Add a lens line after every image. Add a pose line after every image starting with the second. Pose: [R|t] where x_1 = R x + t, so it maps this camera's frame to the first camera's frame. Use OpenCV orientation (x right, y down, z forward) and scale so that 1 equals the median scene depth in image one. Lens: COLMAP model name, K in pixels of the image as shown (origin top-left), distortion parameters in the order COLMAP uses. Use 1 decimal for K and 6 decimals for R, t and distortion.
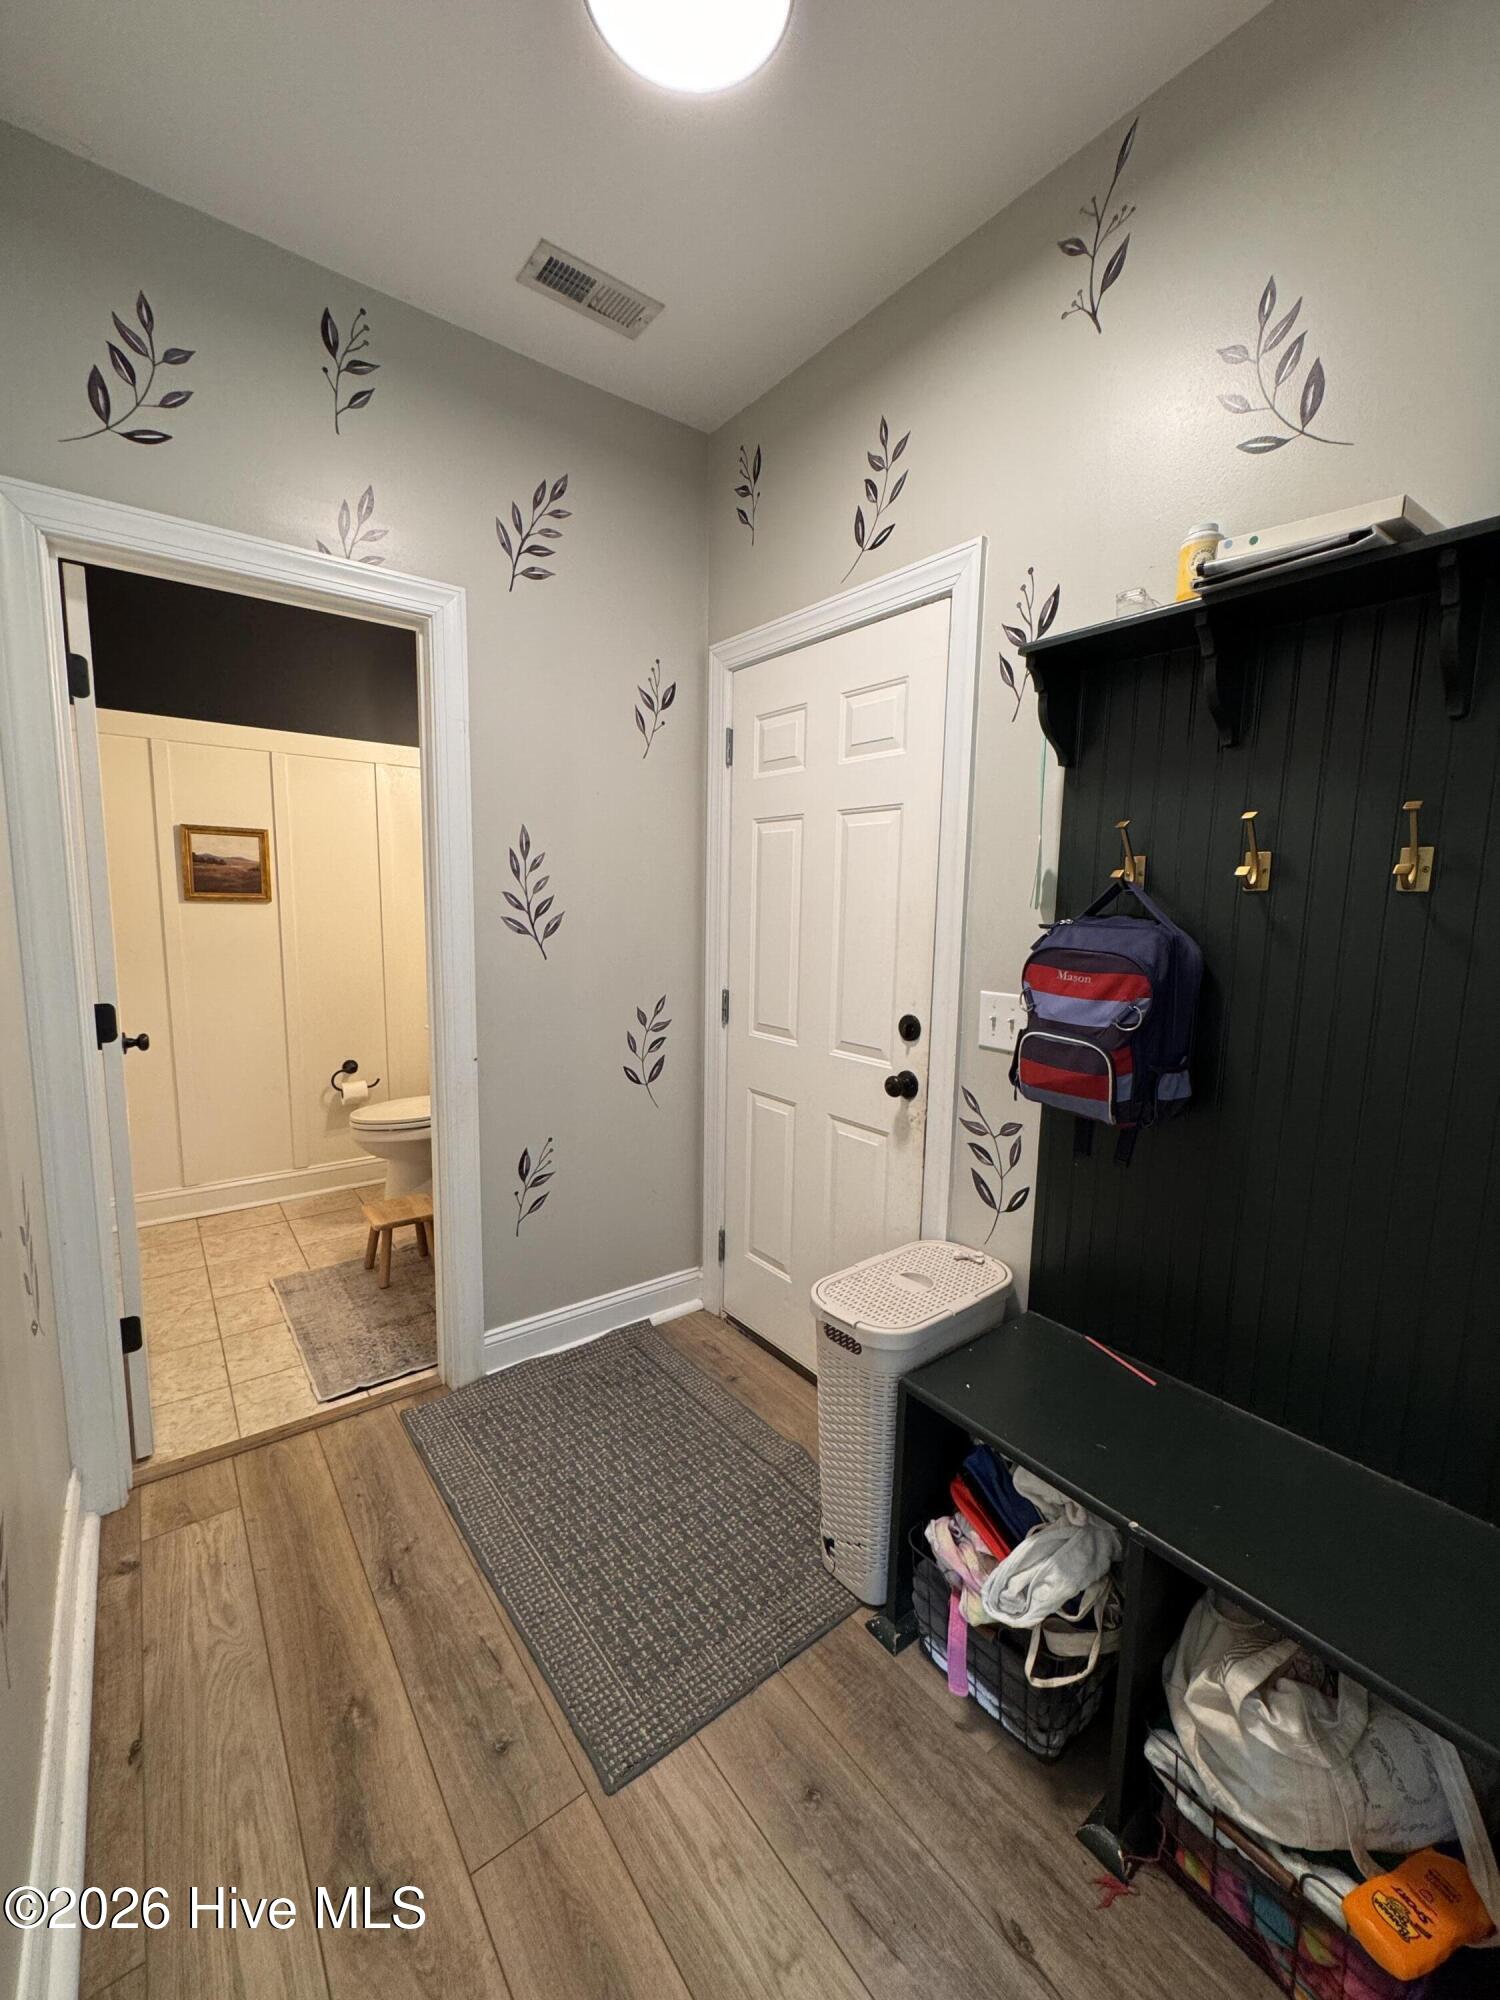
lens RADIAL K [[794.9, 0, 749.8], [0, 794.9, 1004.4], [0, 0, 1]] dist [0.000002, -0.000192]
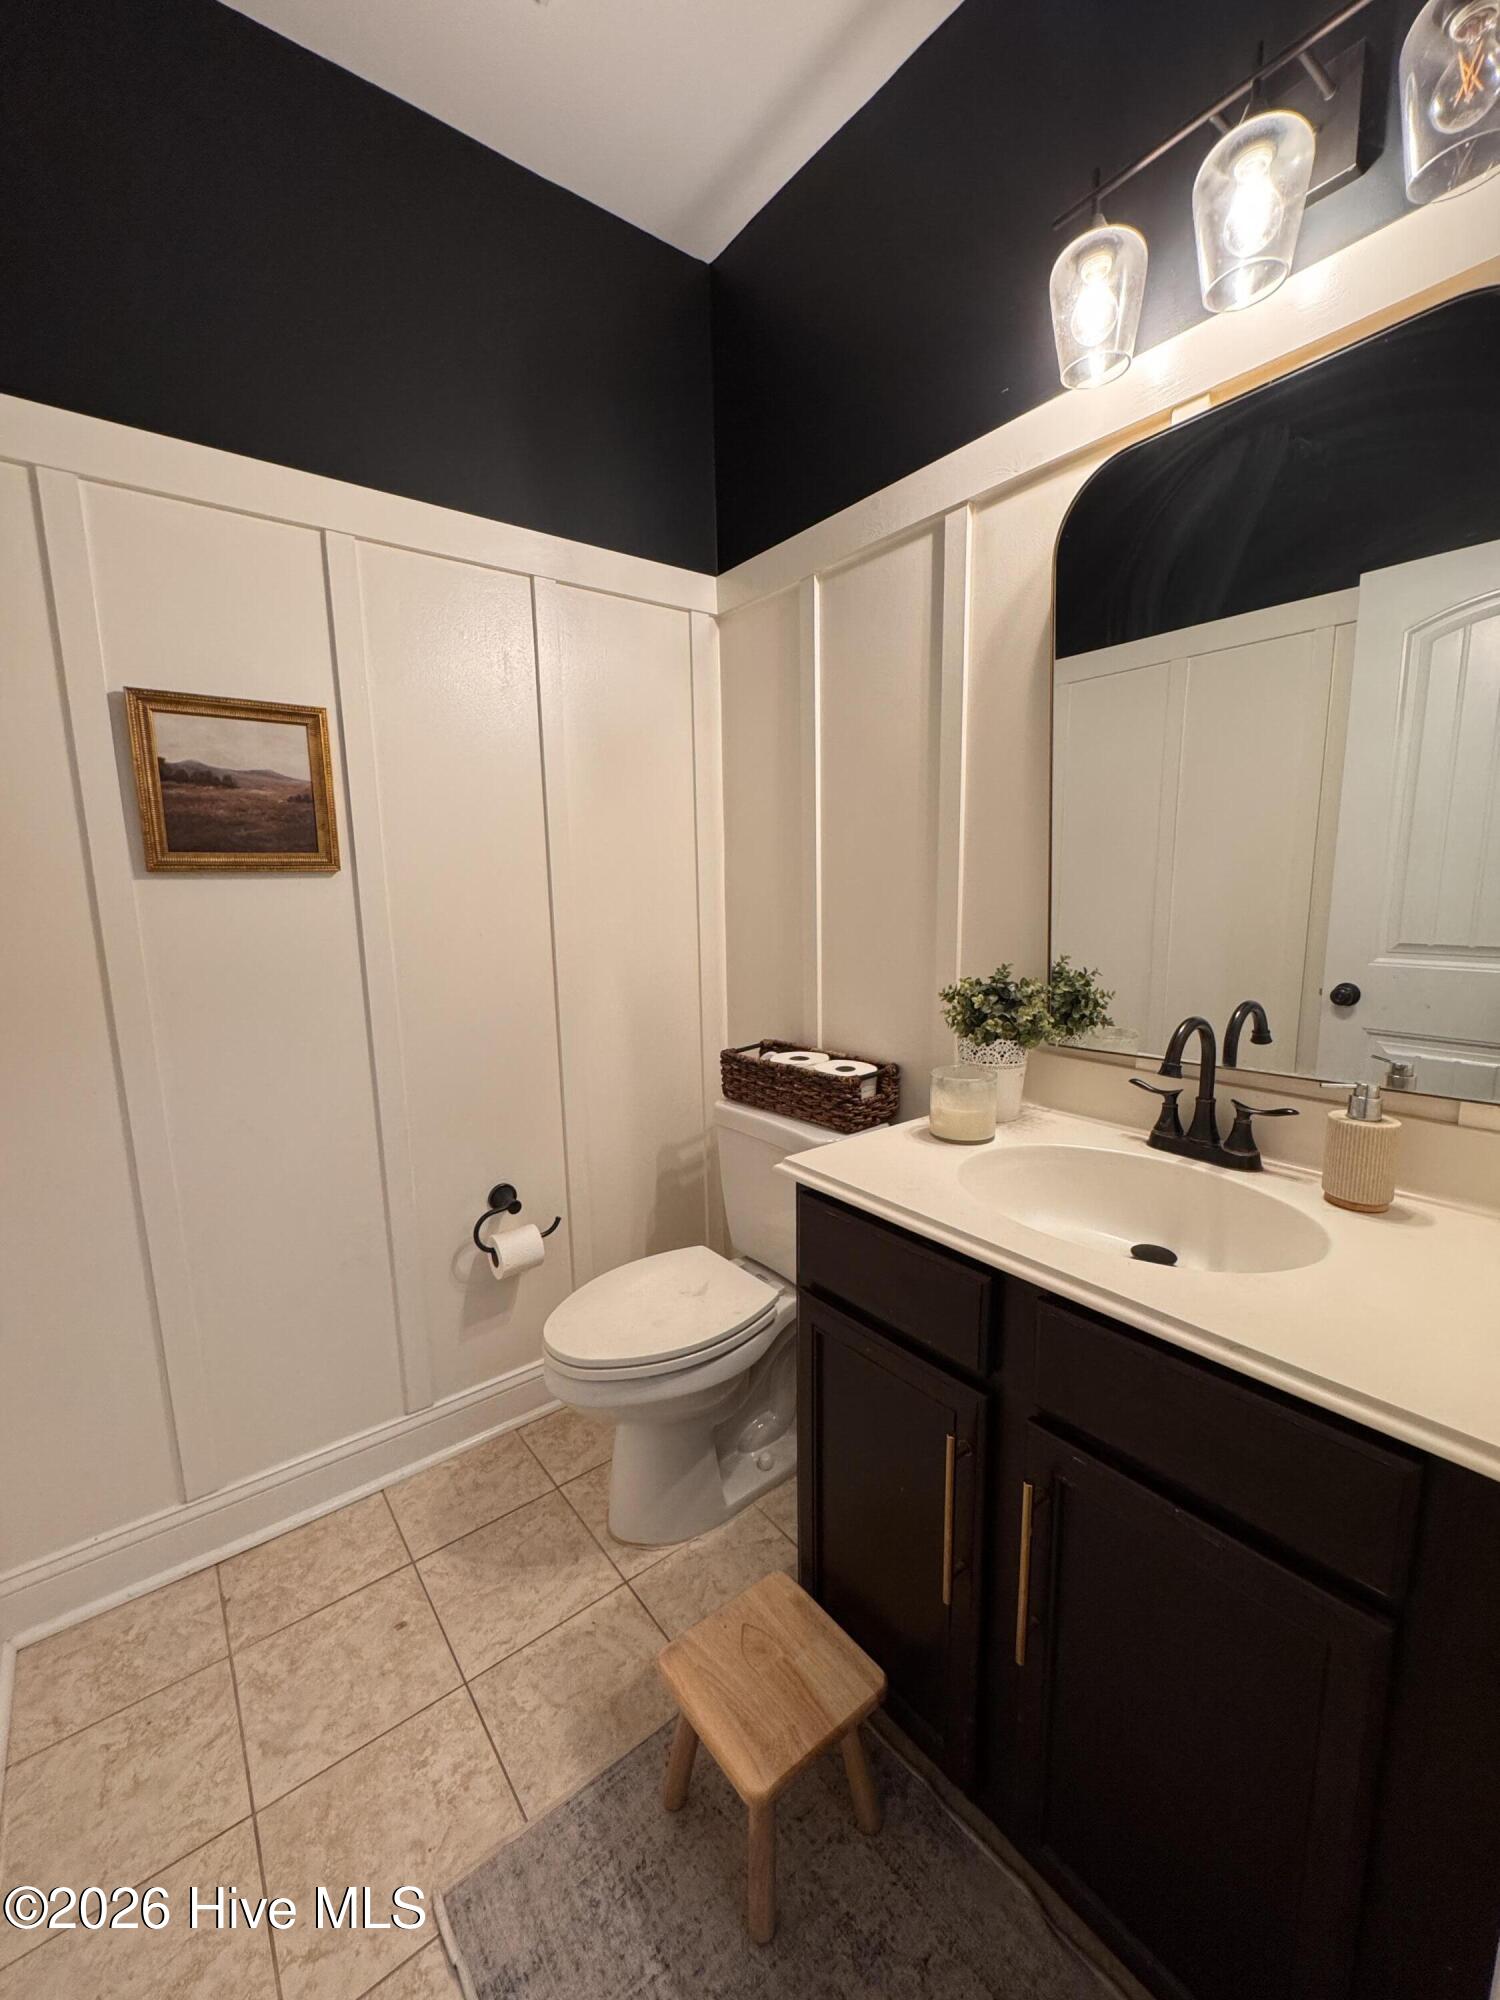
lens RADIAL K [[794.9, 0, 748.4], [0, 794.9, 998.7], [0, 0, 1]] dist [0.000002, -0.000192]
pose [[0.999316, -0.036975, -0.000313, -0.382345], [0.036966, 0.998792, 0.032371, -0.063498], [-0.000884, -0.032360, 0.999476, 0.558815]]
